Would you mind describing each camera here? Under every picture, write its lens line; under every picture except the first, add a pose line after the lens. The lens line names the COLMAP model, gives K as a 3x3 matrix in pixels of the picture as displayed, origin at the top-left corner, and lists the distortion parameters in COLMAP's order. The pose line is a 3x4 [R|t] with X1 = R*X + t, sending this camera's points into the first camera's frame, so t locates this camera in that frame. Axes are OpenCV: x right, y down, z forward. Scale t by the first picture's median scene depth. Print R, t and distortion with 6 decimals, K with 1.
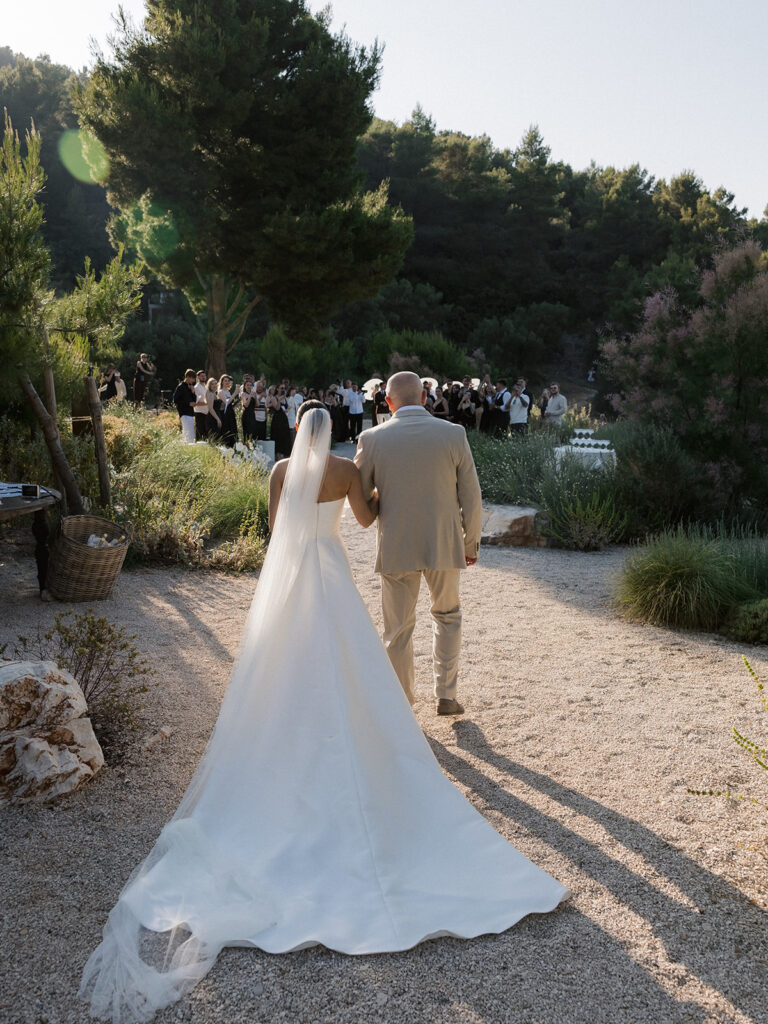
lens RADIAL K [[886.0, 0, 384.0], [0, 886.0, 512.0], [0, 0, 1]] dist [-0.008605, -0.008681]
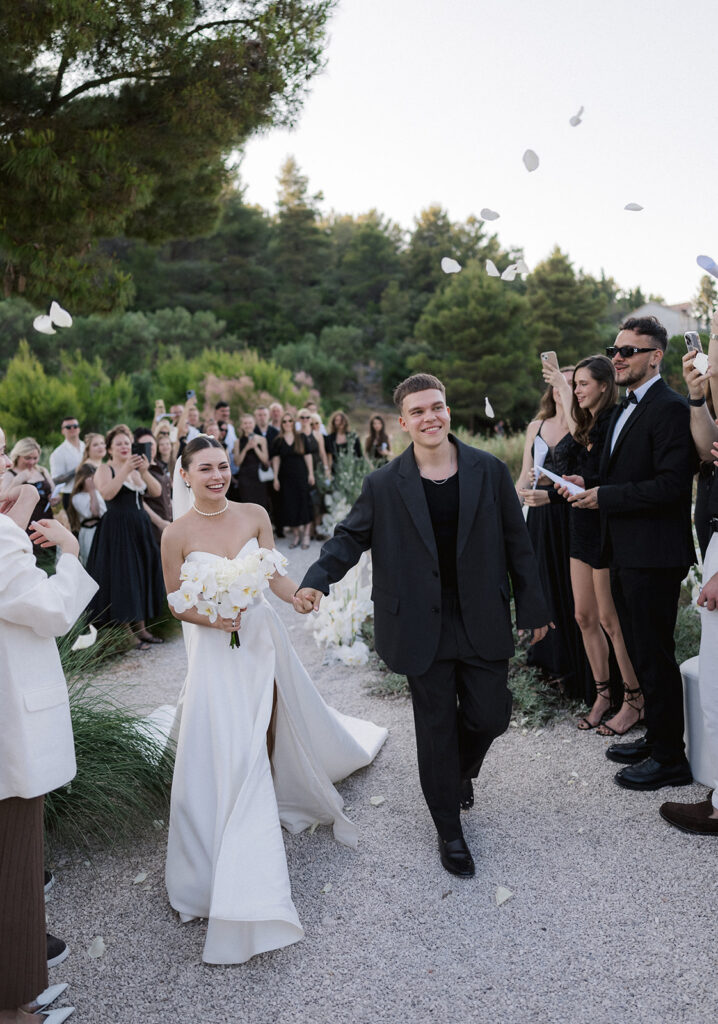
lens RADIAL K [[758.3, 0, 336.7], [0, 758.3, 484.8], [0, 0, 1]] dist [0.002583, -0.000627]
pose [[0.965657, -0.106537, 0.236973, -0.023662], [0.121688, 0.991298, -0.050210, -0.037664], [-0.229562, 0.077323, 0.970218, 0.274606]]
